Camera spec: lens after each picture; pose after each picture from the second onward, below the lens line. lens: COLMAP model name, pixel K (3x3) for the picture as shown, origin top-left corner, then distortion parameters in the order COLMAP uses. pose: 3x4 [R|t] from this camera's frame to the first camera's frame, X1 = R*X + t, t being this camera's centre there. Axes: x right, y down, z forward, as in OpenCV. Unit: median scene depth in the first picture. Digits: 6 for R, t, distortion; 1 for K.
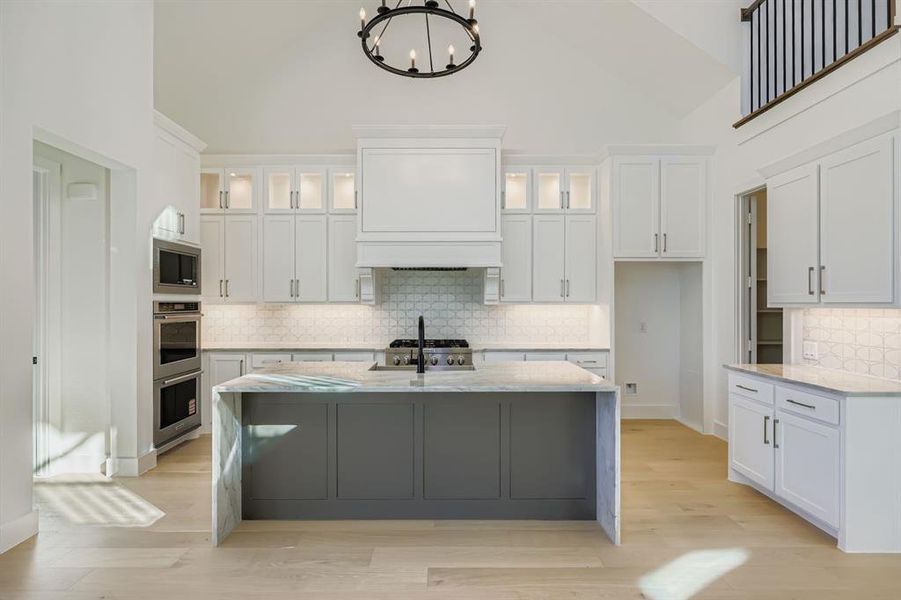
lens RADIAL K [[455.1, 0, 449.5], [0, 455.1, 300.2], [0, 0, 1]] dist [-0.001108, 0.001790]
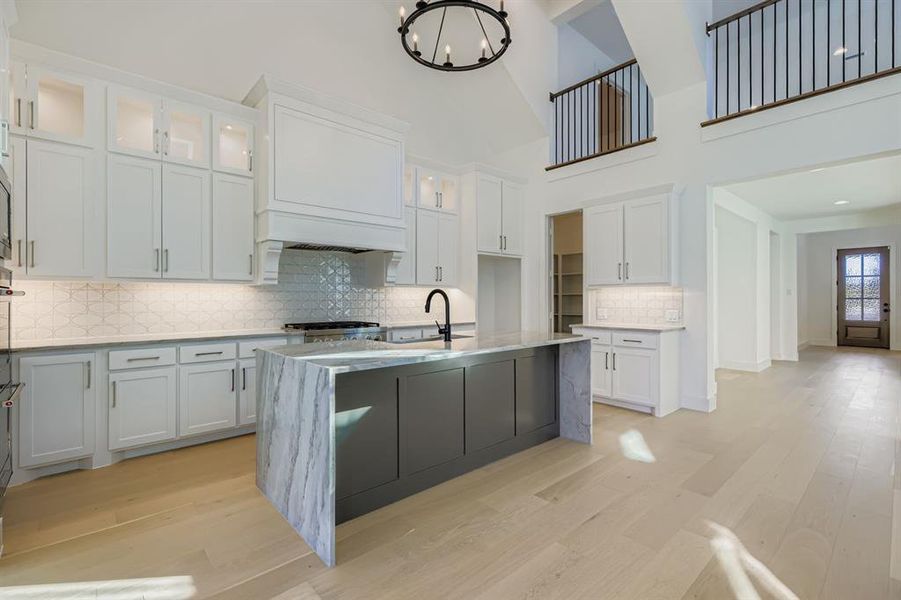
lens RADIAL K [[422.3, 0, 445.8], [0, 422.3, 298.4], [0, 0, 1]] dist [-0.006213, 0.000892]
pose [[0.730028, 0.000301, 0.683417, -0.526434], [-0.000270, 1.000000, -0.000152, 0.040718], [-0.683417, -0.000073, 0.730029, 0.192083]]
